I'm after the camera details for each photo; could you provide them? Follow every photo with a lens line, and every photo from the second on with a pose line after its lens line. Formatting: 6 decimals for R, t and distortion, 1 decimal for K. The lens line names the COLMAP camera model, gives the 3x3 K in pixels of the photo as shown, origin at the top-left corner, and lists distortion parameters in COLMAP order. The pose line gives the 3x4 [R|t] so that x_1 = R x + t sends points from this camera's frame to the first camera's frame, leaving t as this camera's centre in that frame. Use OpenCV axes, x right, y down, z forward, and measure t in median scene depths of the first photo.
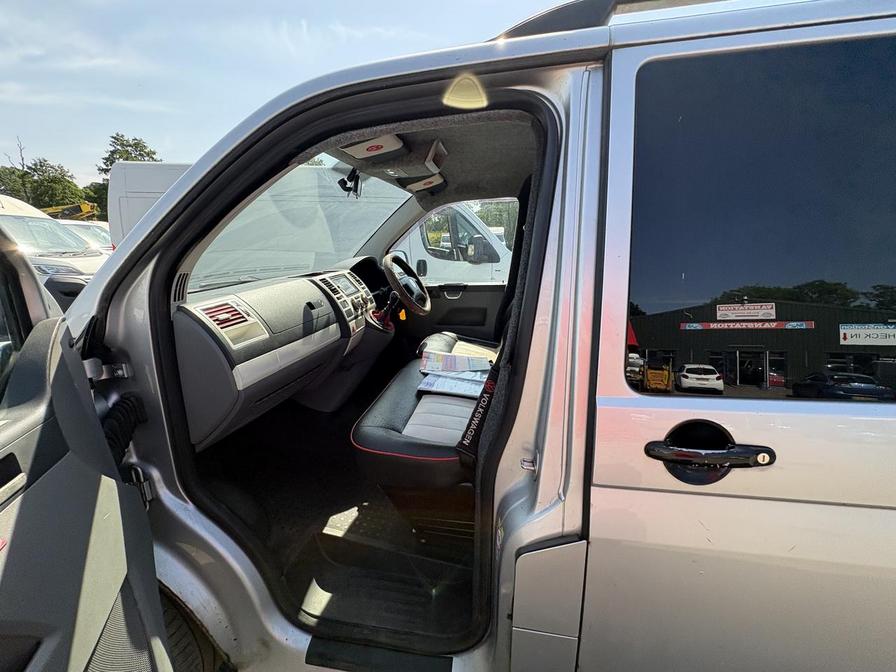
lens RADIAL K [[360.6, 0, 451.0], [0, 360.6, 336.6], [0, 0, 1]] dist [-0.002867, 0.001505]
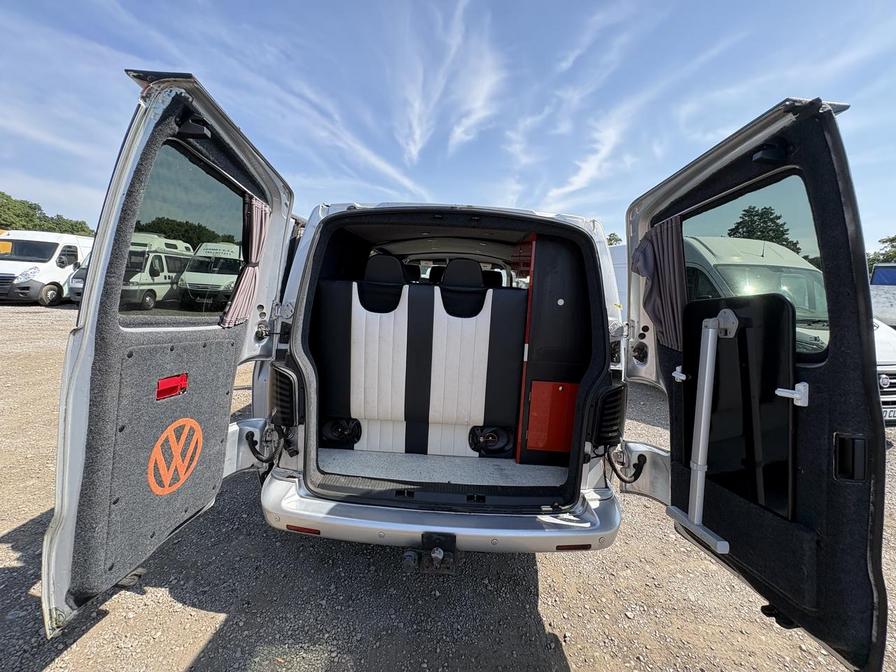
lens RADIAL K [[360.6, 0, 453.7], [0, 360.6, 340.5], [0, 0, 1]] dist [-0.002867, 0.001505]
pose [[0.136501, 0.166619, -0.976527, 2.484362], [-0.304888, 0.944972, 0.118618, -0.218961], [0.942555, 0.281541, 0.179790, 0.524773]]
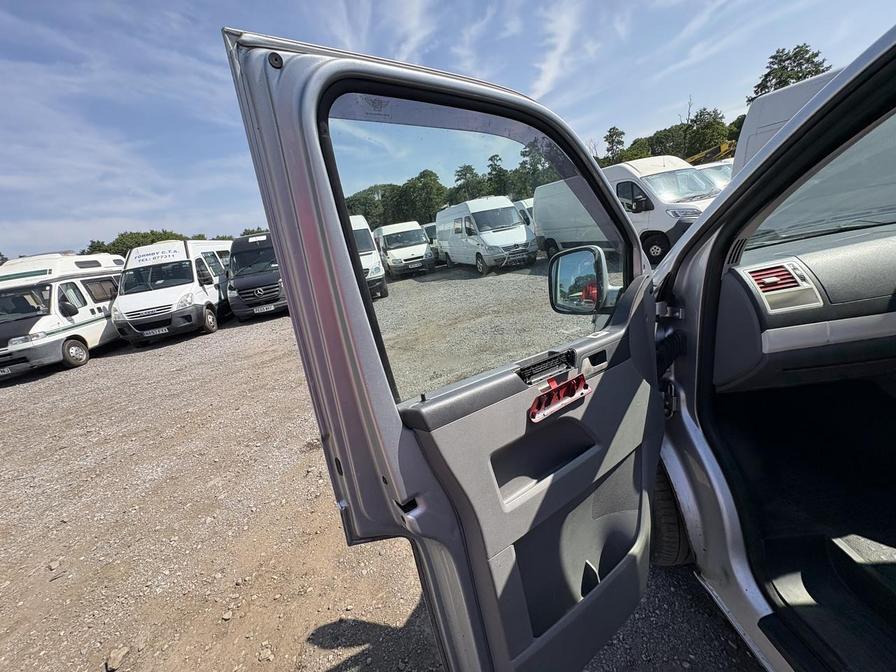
lens RADIAL K [[360.6, 0, 444.4], [0, 360.6, 337.0], [0, 0, 1]] dist [-0.002867, 0.001505]
pose [[0.170683, 0.255936, -0.951506, 0.200066], [-0.078665, 0.966134, 0.245759, -0.067095], [0.982181, 0.032903, 0.185036, -0.090169]]
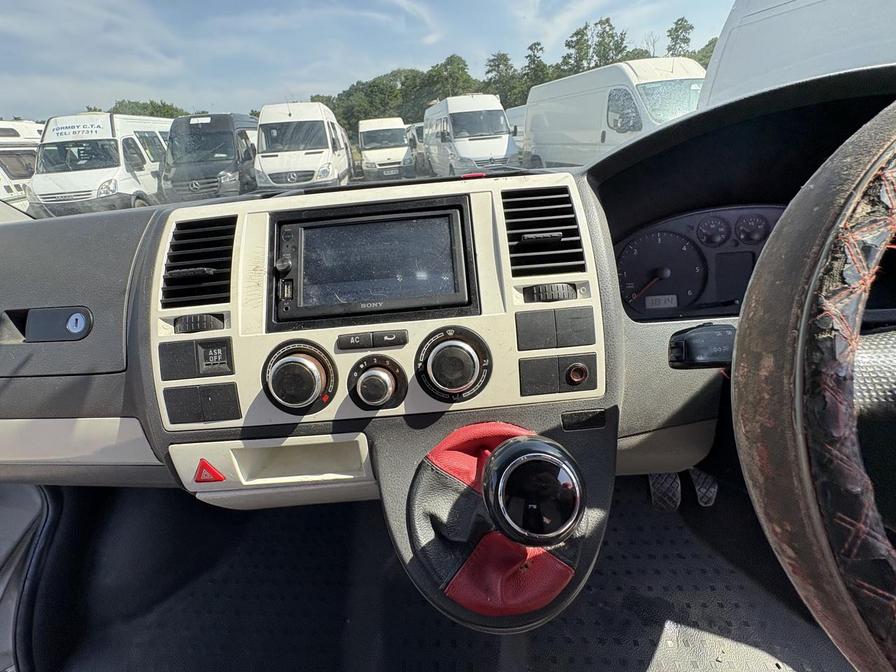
lens RADIAL K [[360.6, 0, 446.0], [0, 360.6, 333.3], [0, 0, 1]] dist [-0.002867, 0.001505]
pose [[0.099910, 0.474984, -0.874305, -0.052873], [-0.170632, 0.873863, 0.455245, -0.217131], [0.980256, 0.103701, 0.168355, 0.834406]]
